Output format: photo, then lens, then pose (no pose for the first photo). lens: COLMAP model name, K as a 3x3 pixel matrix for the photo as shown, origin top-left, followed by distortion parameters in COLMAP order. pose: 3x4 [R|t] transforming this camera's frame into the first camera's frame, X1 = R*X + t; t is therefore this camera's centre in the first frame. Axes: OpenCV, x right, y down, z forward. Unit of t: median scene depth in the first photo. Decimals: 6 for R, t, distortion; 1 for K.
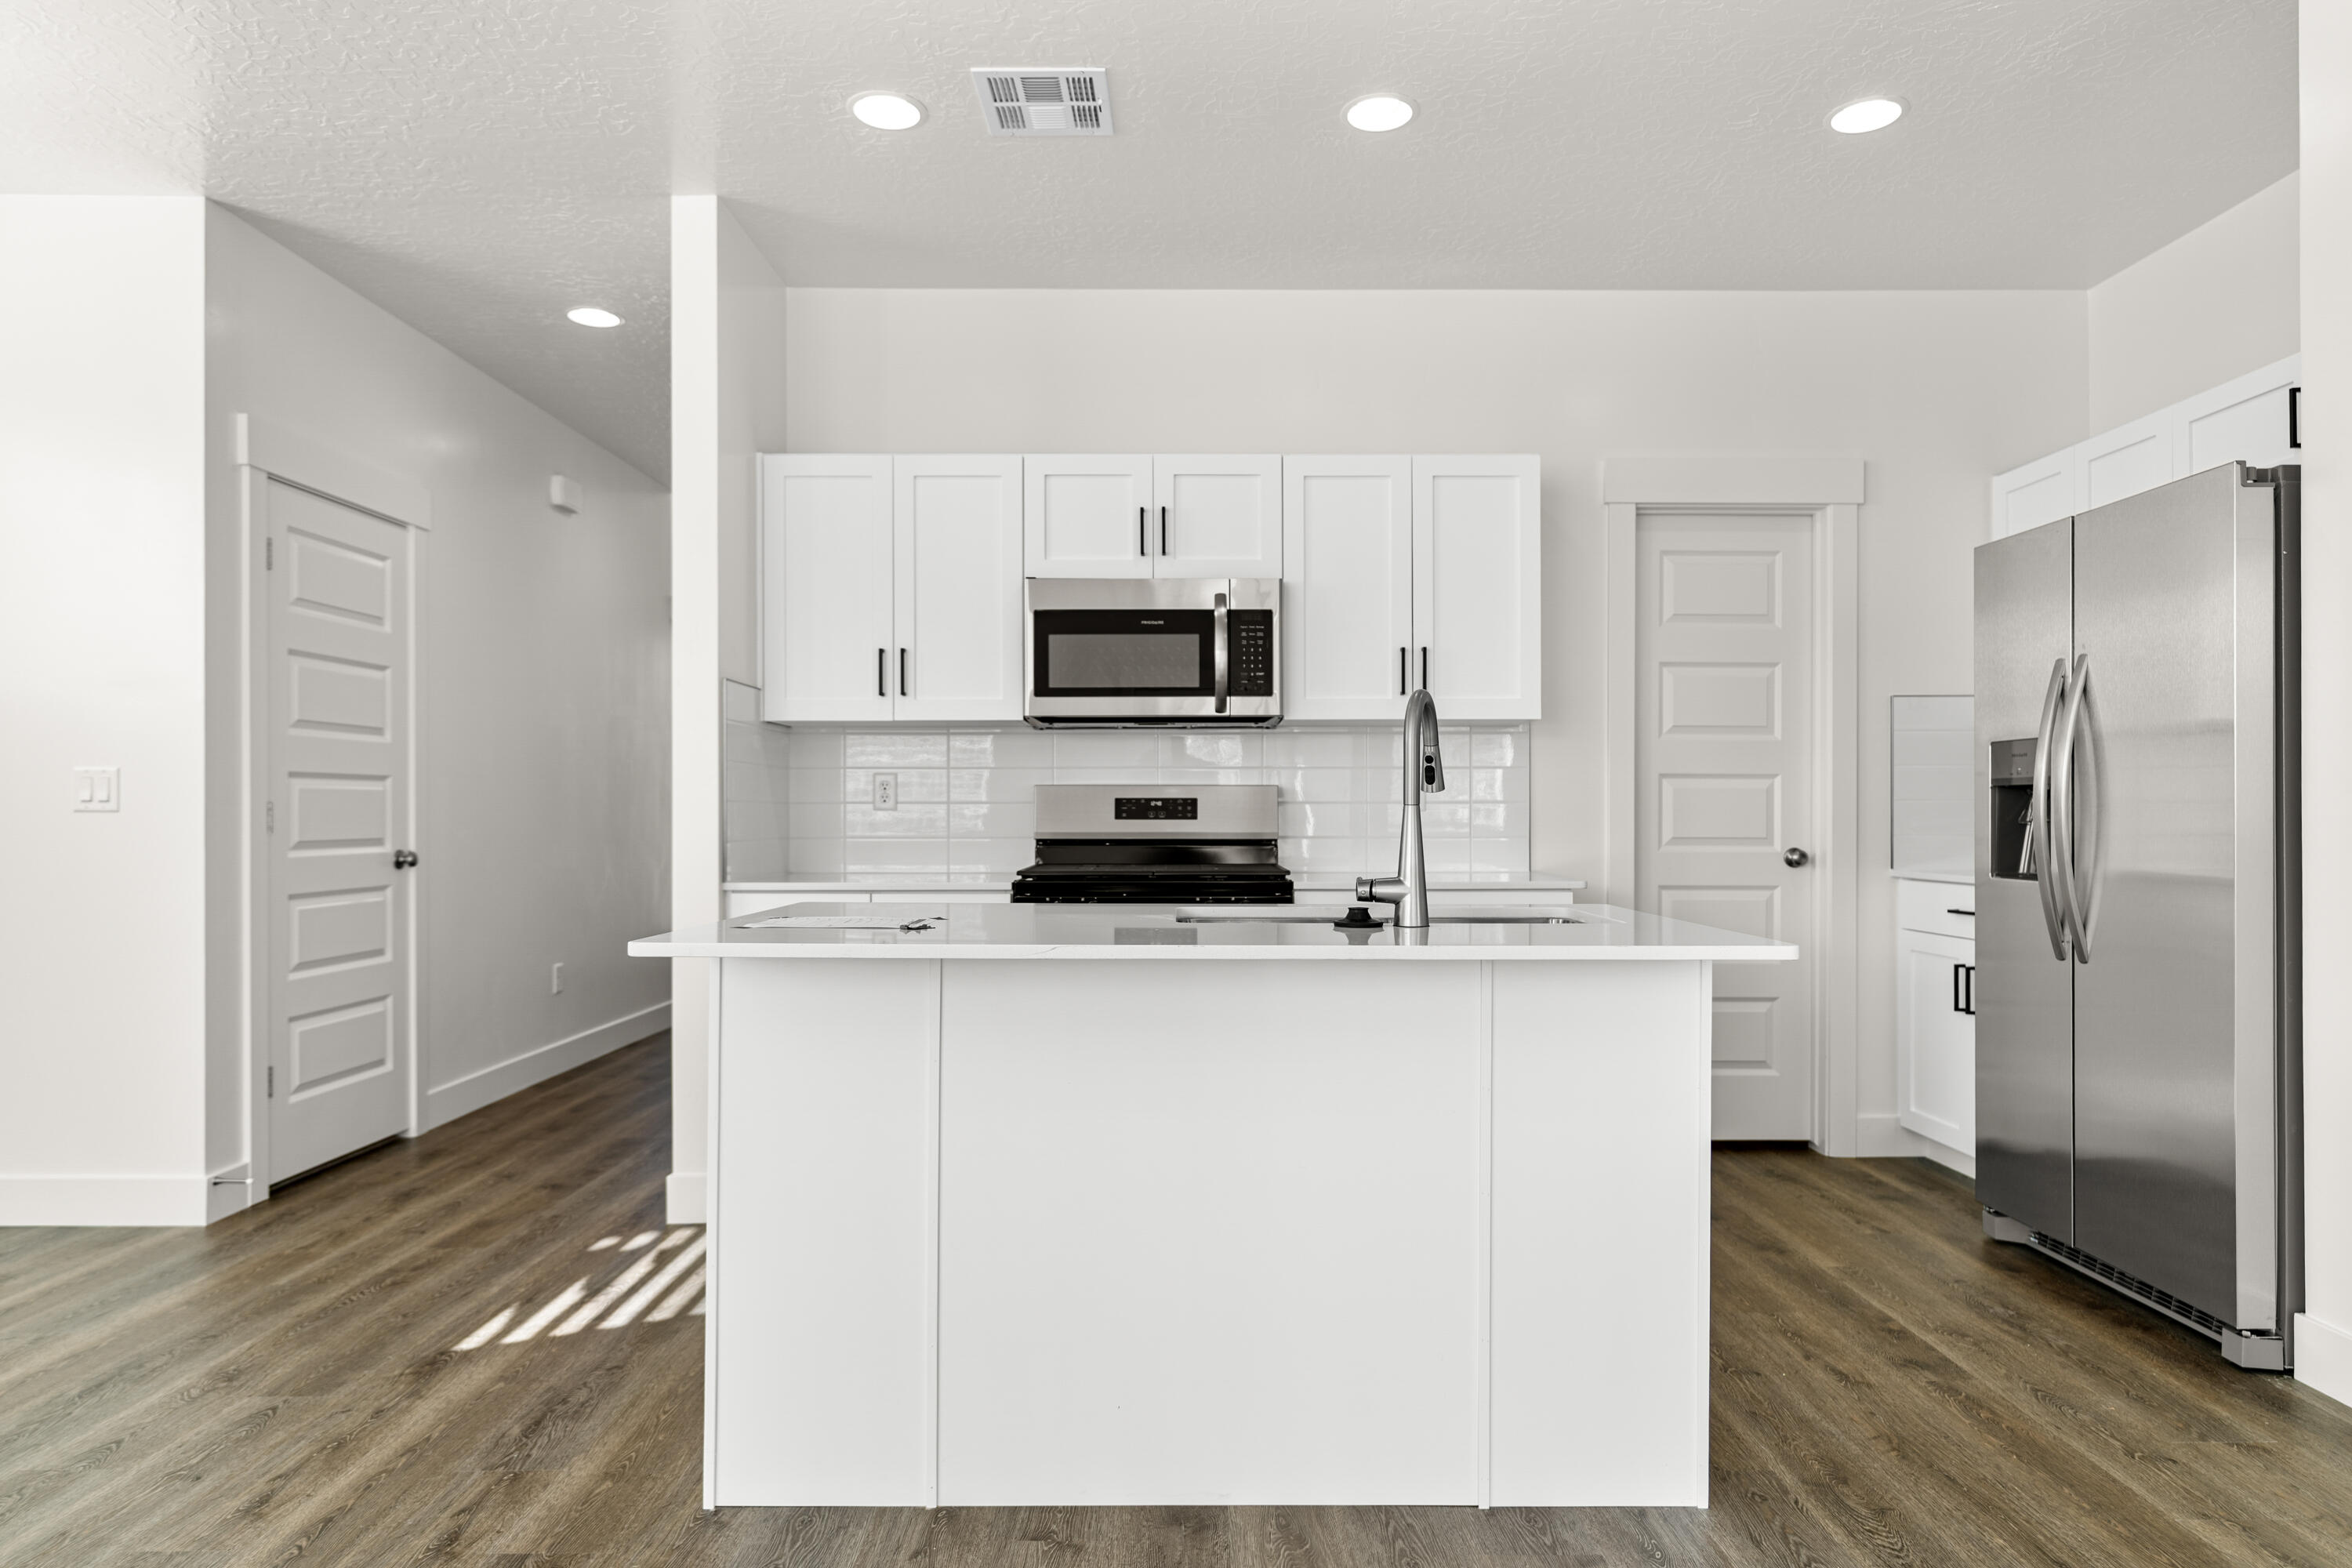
lens RADIAL K [[1421.8, 0, 1178.7], [0, 1421.8, 786.5], [0, 0, 1]] dist [-0.003256, -0.000779]
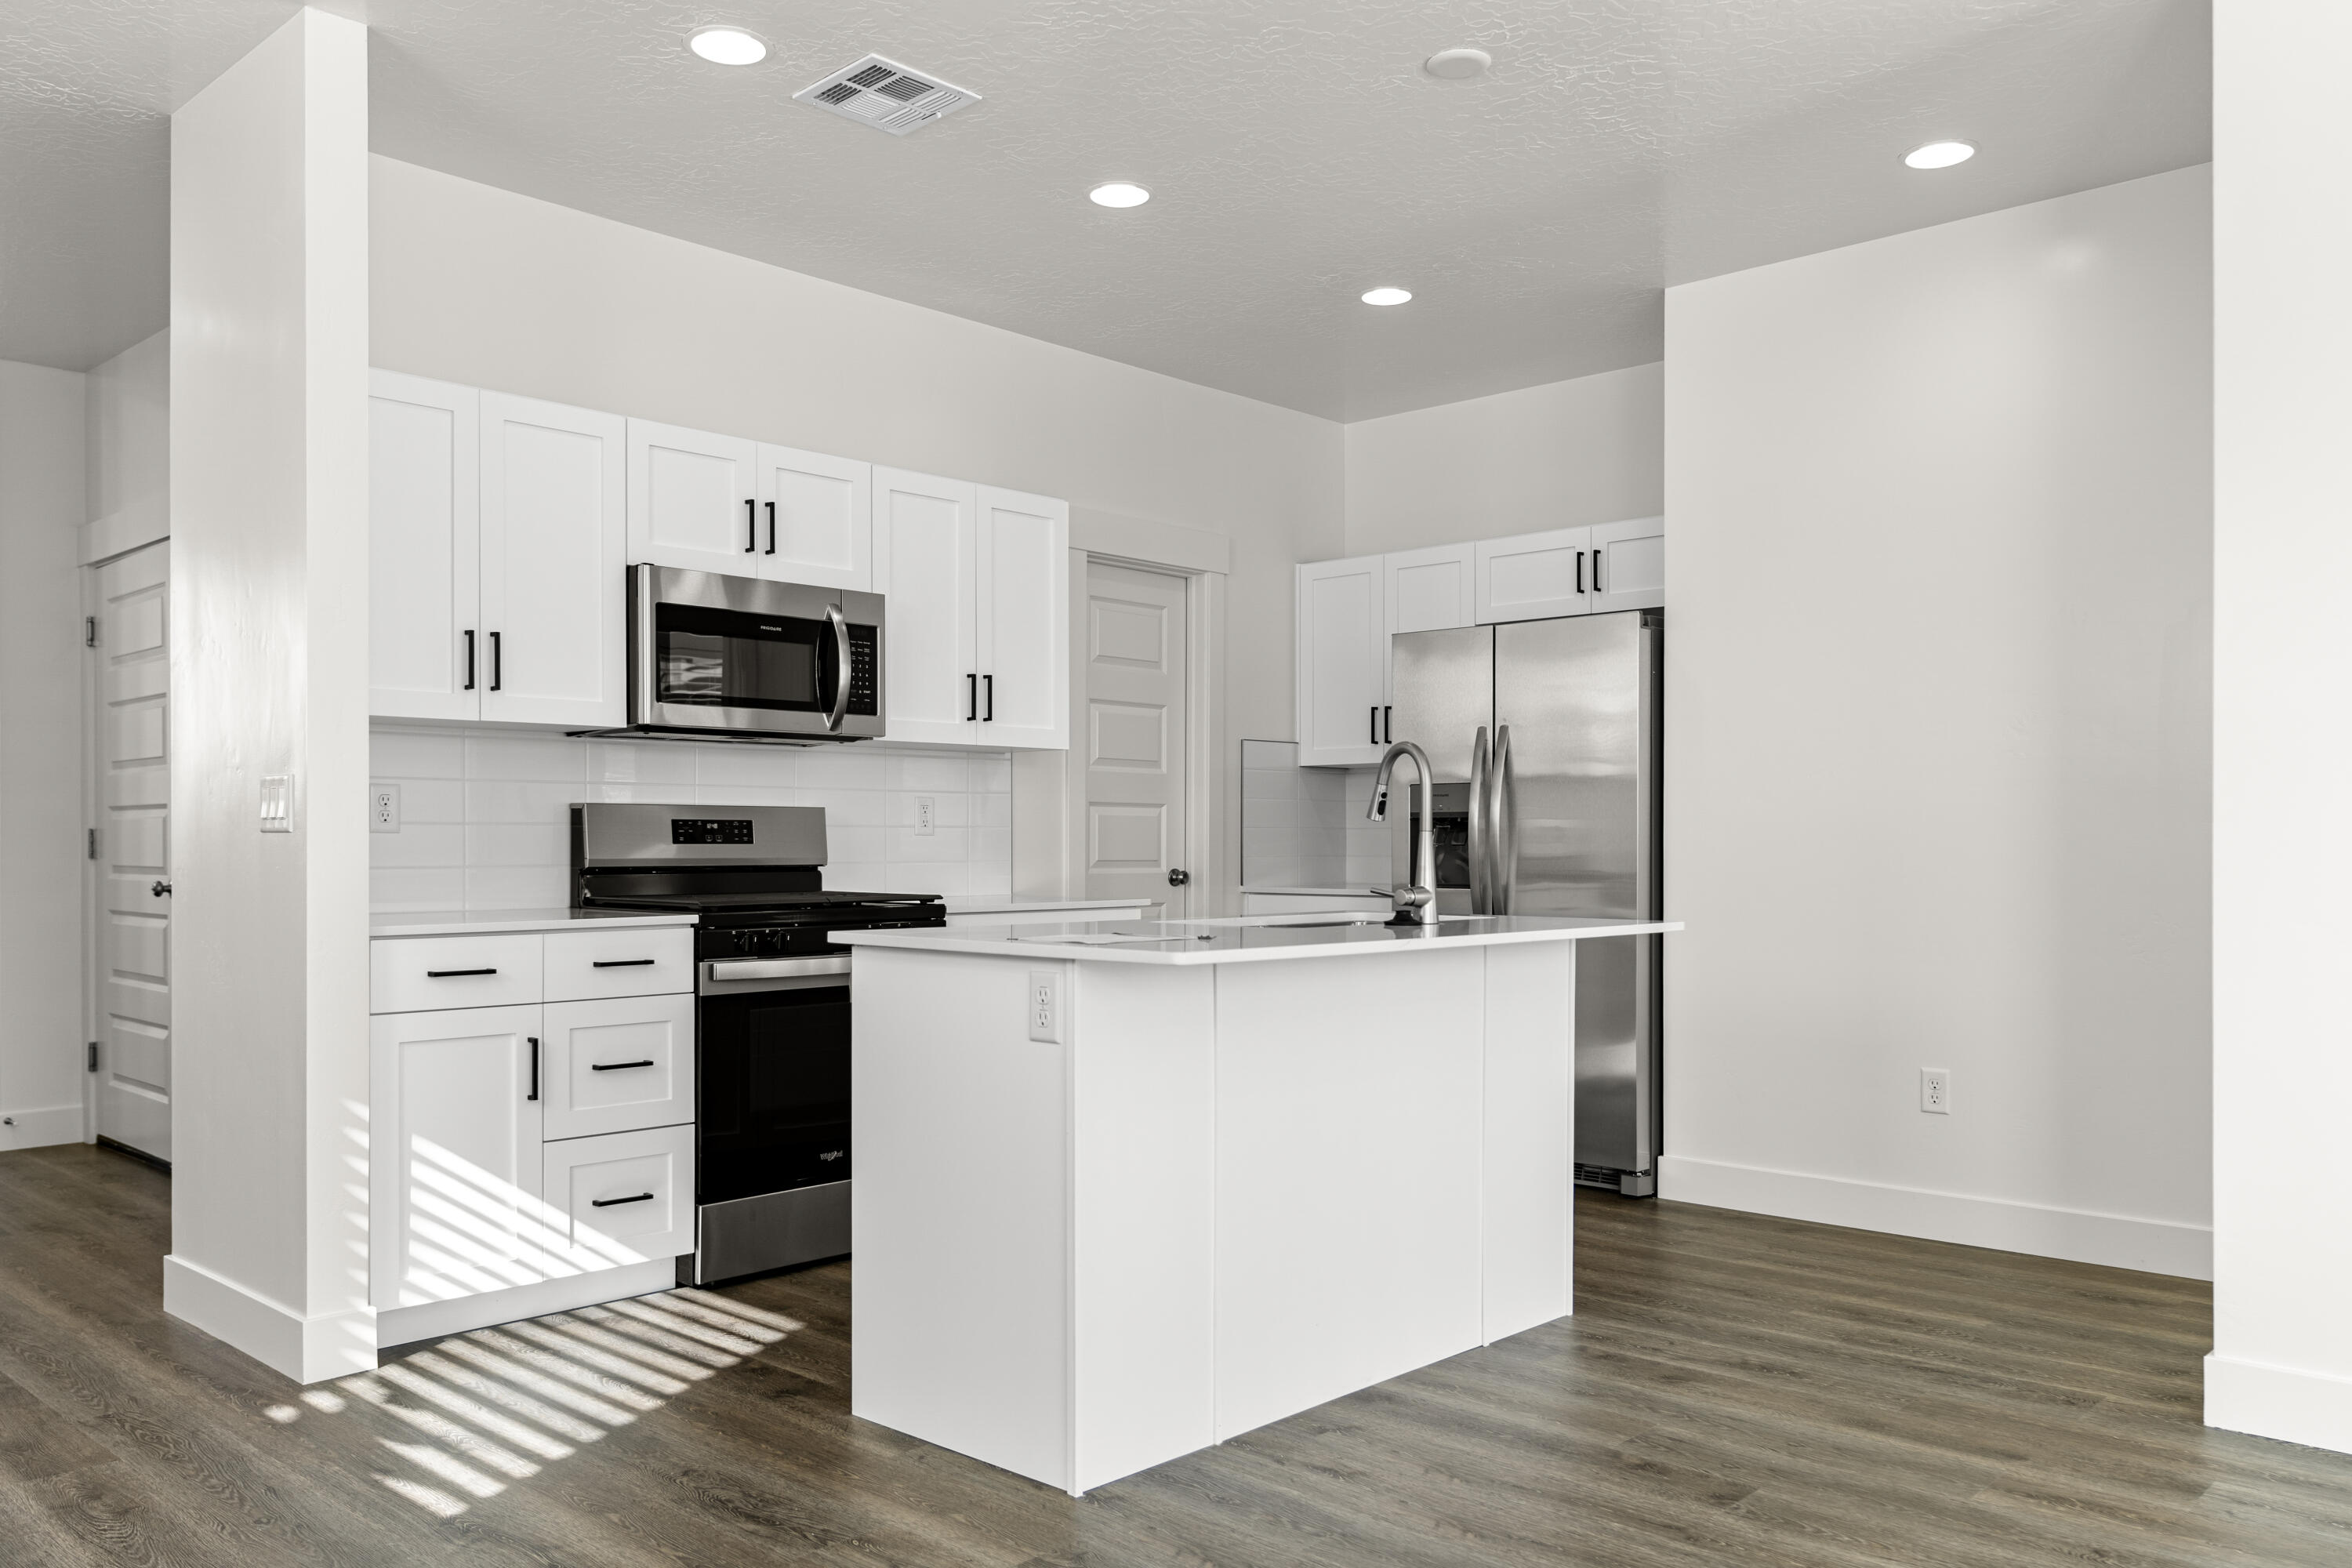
lens RADIAL K [[1774.3, 0, 1175.9], [0, 1774.3, 803.8], [0, 0, 1]] dist [0.003802, 0.002203]
pose [[0.687657, 0.016342, 0.725852, -0.668863], [-0.015669, 0.999848, -0.007667, 0.002274], [-0.725867, -0.006101, 0.687808, 0.023908]]
